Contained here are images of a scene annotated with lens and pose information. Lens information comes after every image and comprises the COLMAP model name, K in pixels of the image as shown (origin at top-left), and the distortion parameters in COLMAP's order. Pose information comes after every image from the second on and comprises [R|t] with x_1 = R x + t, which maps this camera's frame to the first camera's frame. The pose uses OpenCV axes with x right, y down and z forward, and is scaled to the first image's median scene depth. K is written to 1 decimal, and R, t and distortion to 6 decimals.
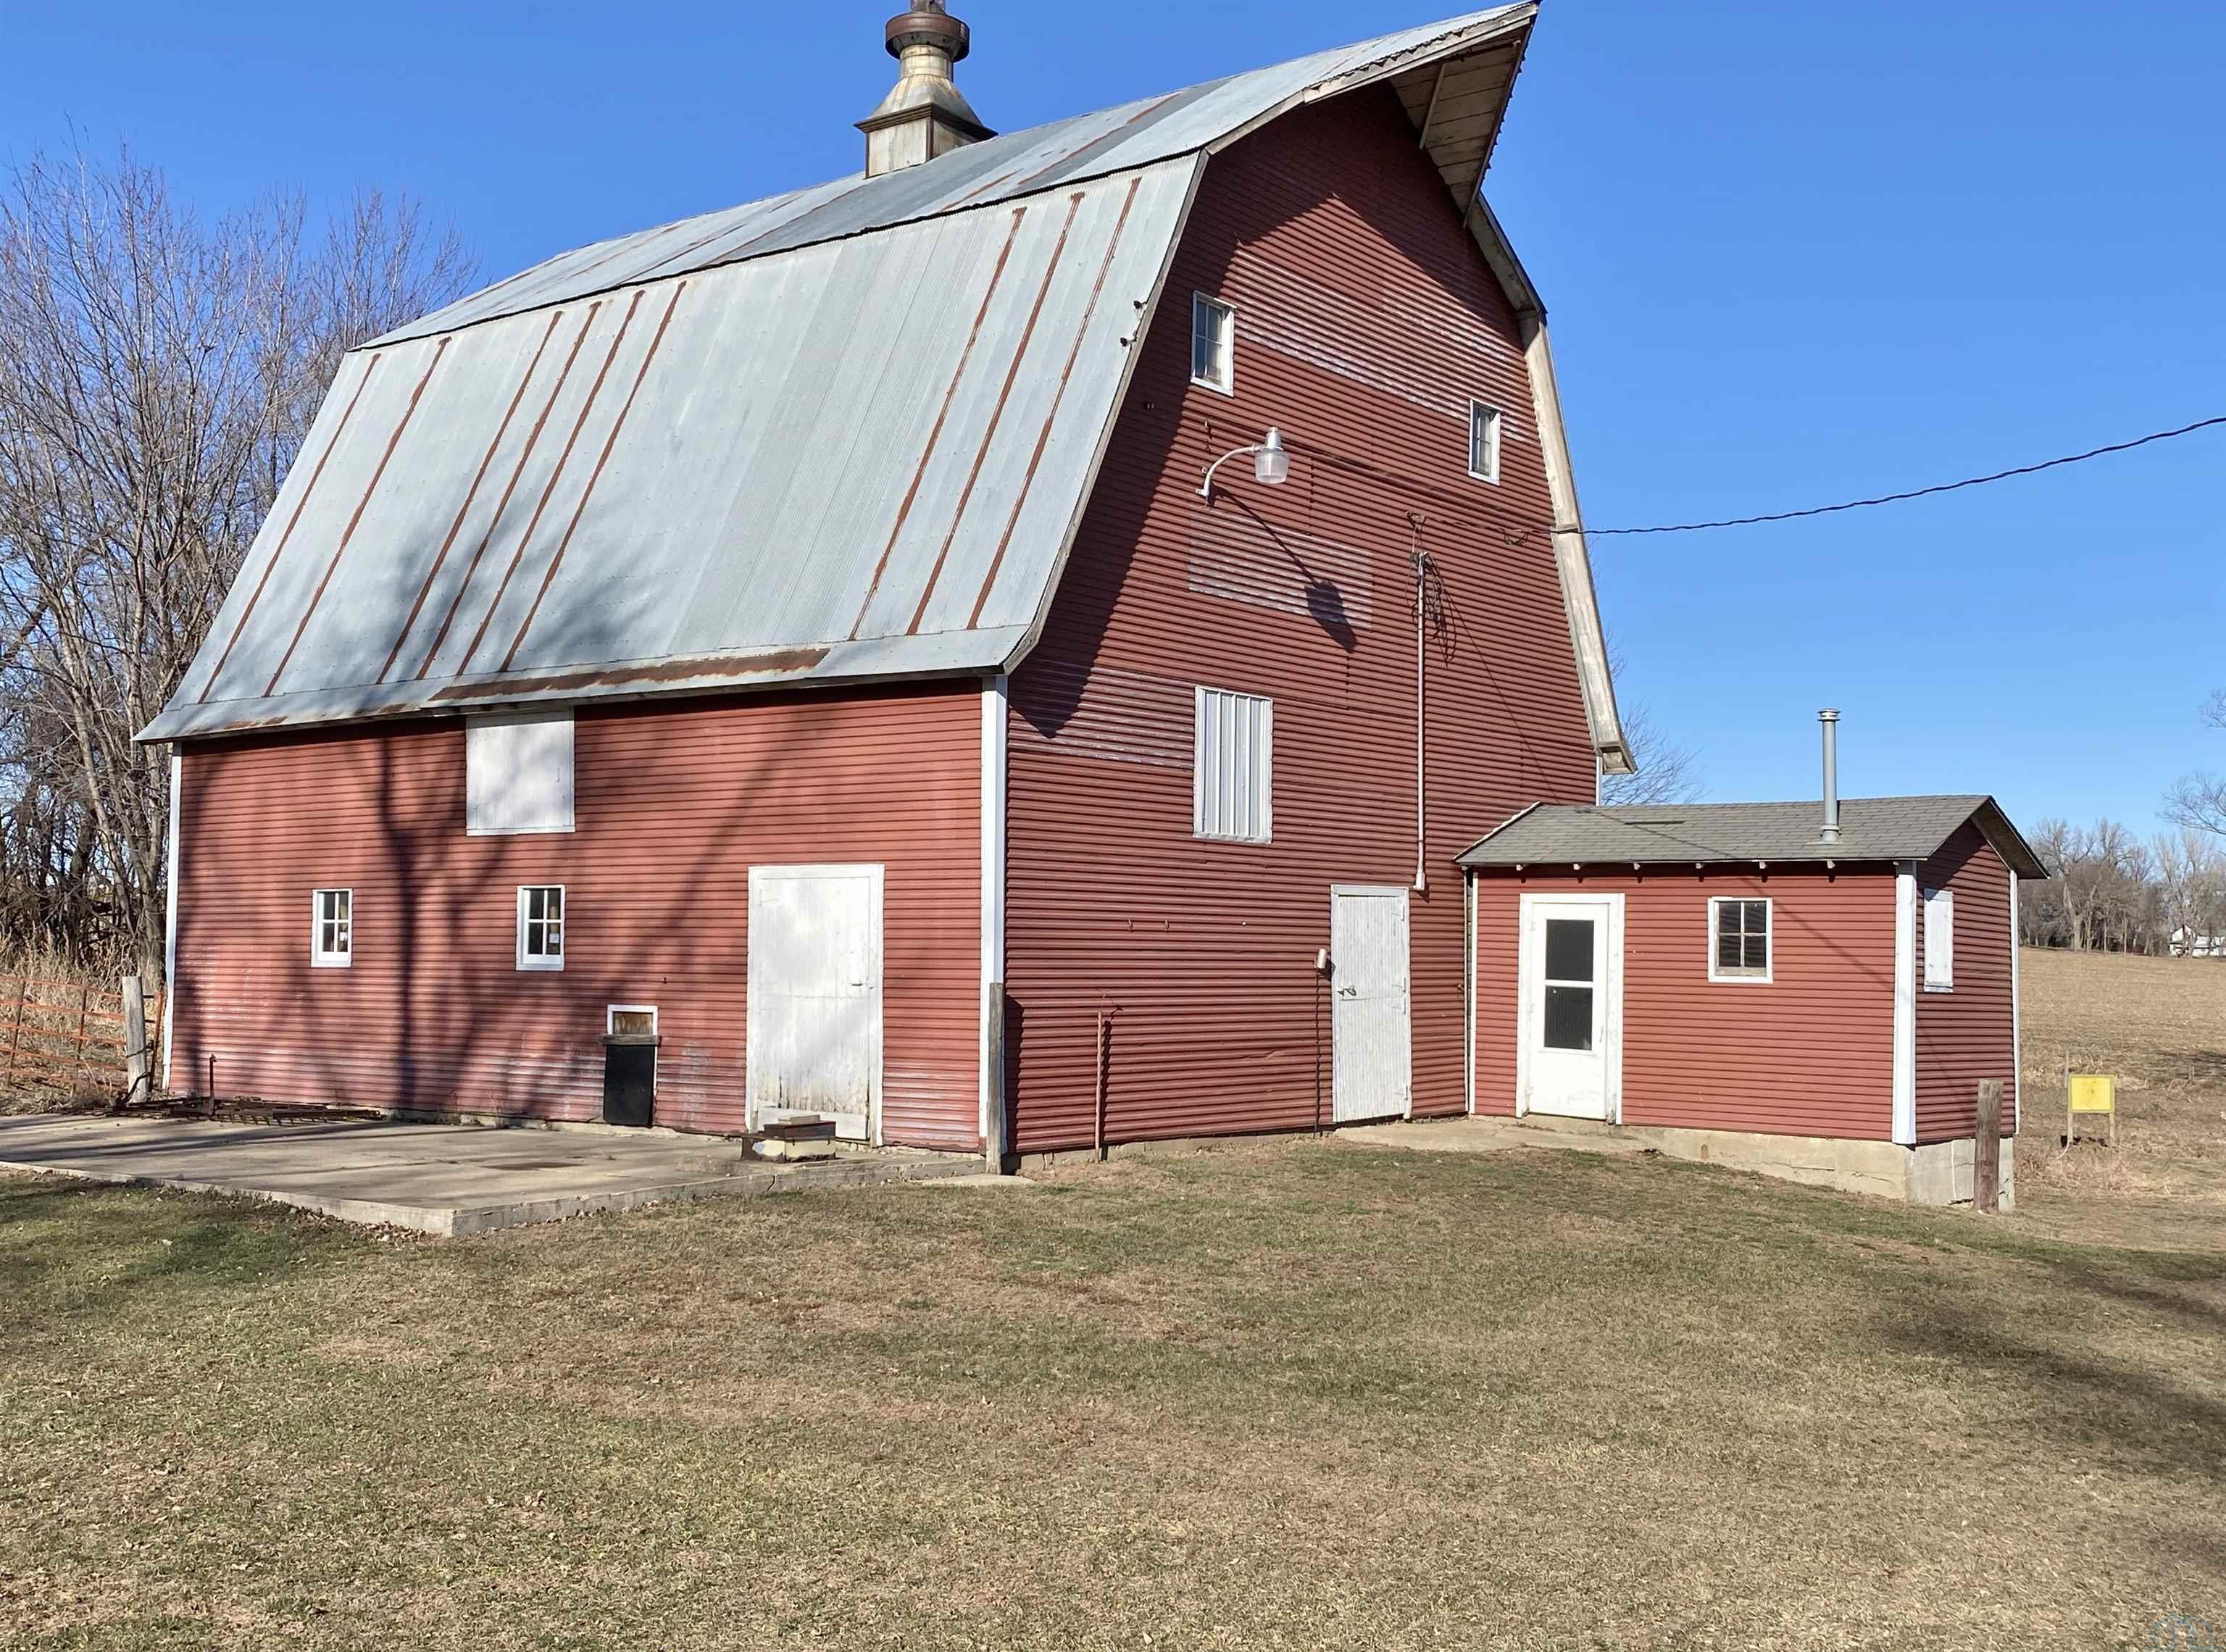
lens RADIAL K [[2275.9, 0, 1081.5], [0, 2275.9, 827.2], [0, 0, 1]] dist [0.052525, 0.000000]
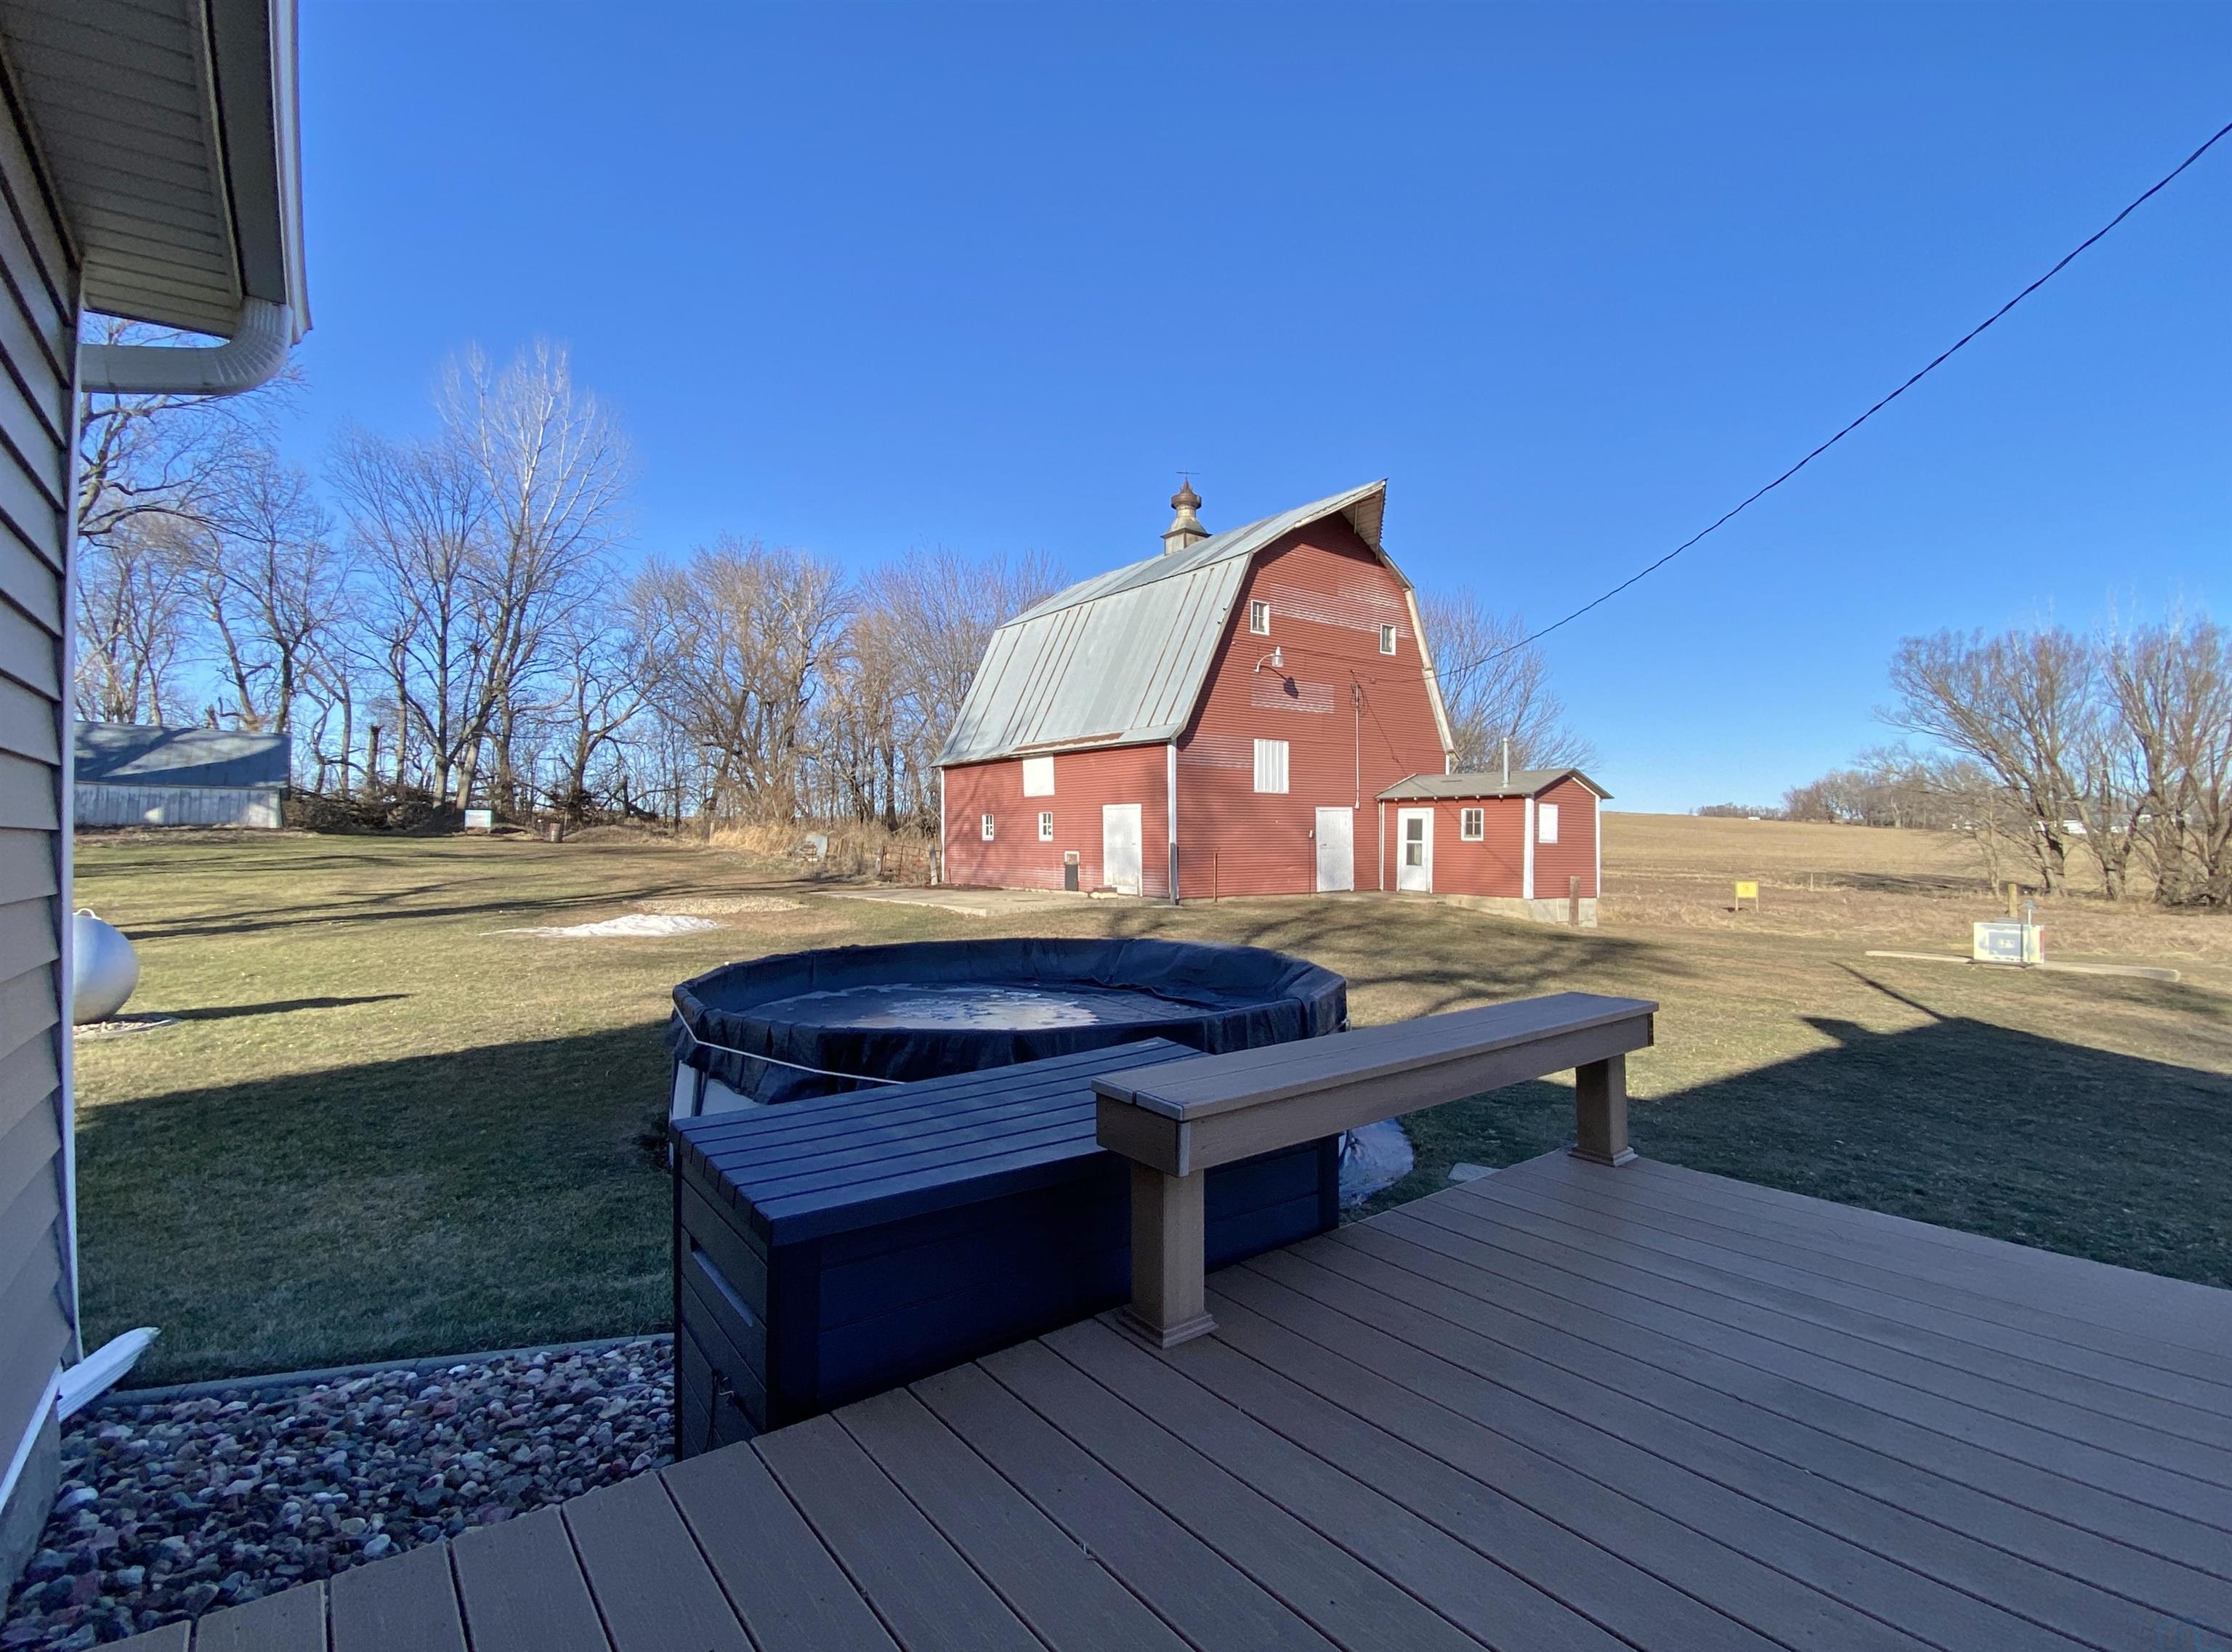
lens RADIAL K [[994.6, 0, 1128.6], [0, 994.6, 826.9], [0, 0, 1]] dist [-0.009113, -0.009166]
pose [[0.967440, -0.014292, -0.252697, 0.193051], [0.025628, 0.998805, 0.041625, -0.006969], [0.251800, -0.046746, 0.966650, -0.229240]]
